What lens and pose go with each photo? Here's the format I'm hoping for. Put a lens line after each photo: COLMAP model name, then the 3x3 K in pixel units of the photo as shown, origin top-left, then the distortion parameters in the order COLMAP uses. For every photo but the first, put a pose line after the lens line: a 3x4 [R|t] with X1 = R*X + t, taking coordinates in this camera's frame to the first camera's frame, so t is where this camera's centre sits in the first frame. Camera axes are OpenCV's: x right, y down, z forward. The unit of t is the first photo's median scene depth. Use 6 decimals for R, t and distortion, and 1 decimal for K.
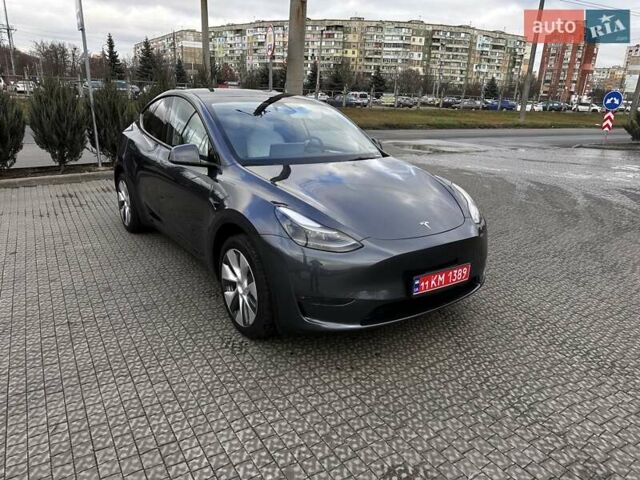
lens RADIAL K [[449.8, 0, 320.9], [0, 449.8, 236.0], [0, 0, 1]] dist [0.034838, -0.042743]
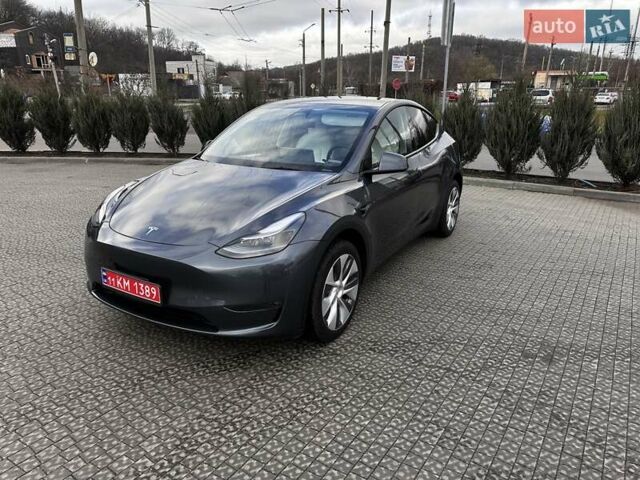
lens RADIAL K [[446.1, 0, 320.0], [0, 446.1, 240.0], [0, 0, 1]] dist [0.051461, -0.065920]
pose [[0.406606, 0.247209, -0.879522, 1.166526], [-0.259735, 0.954250, 0.148136, -0.229194], [0.875905, 0.168210, 0.452213, 0.831625]]
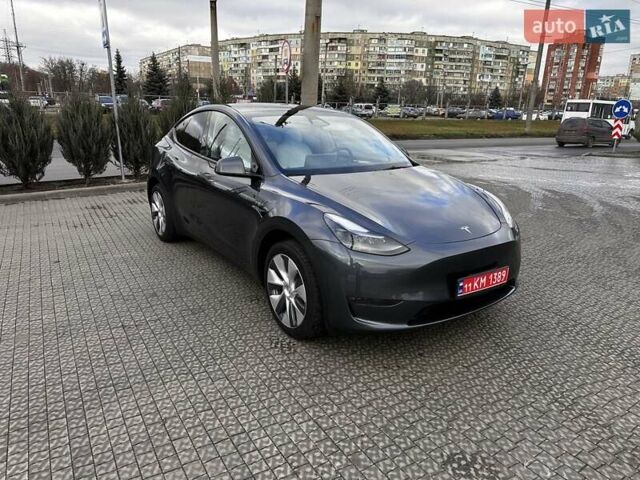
lens RADIAL K [[449.3, 0, 318.1], [0, 449.3, 240.1], [0, 0, 1]] dist [0.031121, -0.038620]
pose [[0.999843, -0.007620, -0.015981, -0.089224], [0.007378, 0.999858, -0.015126, 0.011968], [0.016094, 0.015005, 0.999758, -0.050186]]
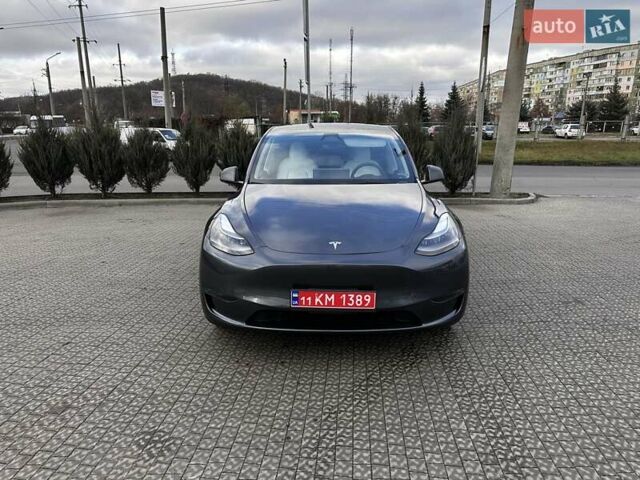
lens RADIAL K [[453.1, 0, 317.8], [0, 453.1, 226.5], [0, 0, 1]] dist [0.053119, -0.063377]
pose [[0.798977, 0.087151, -0.595014, 0.756130], [-0.148312, 0.987437, -0.054523, -0.003947], [0.582786, 0.131810, 0.801864, 0.148067]]
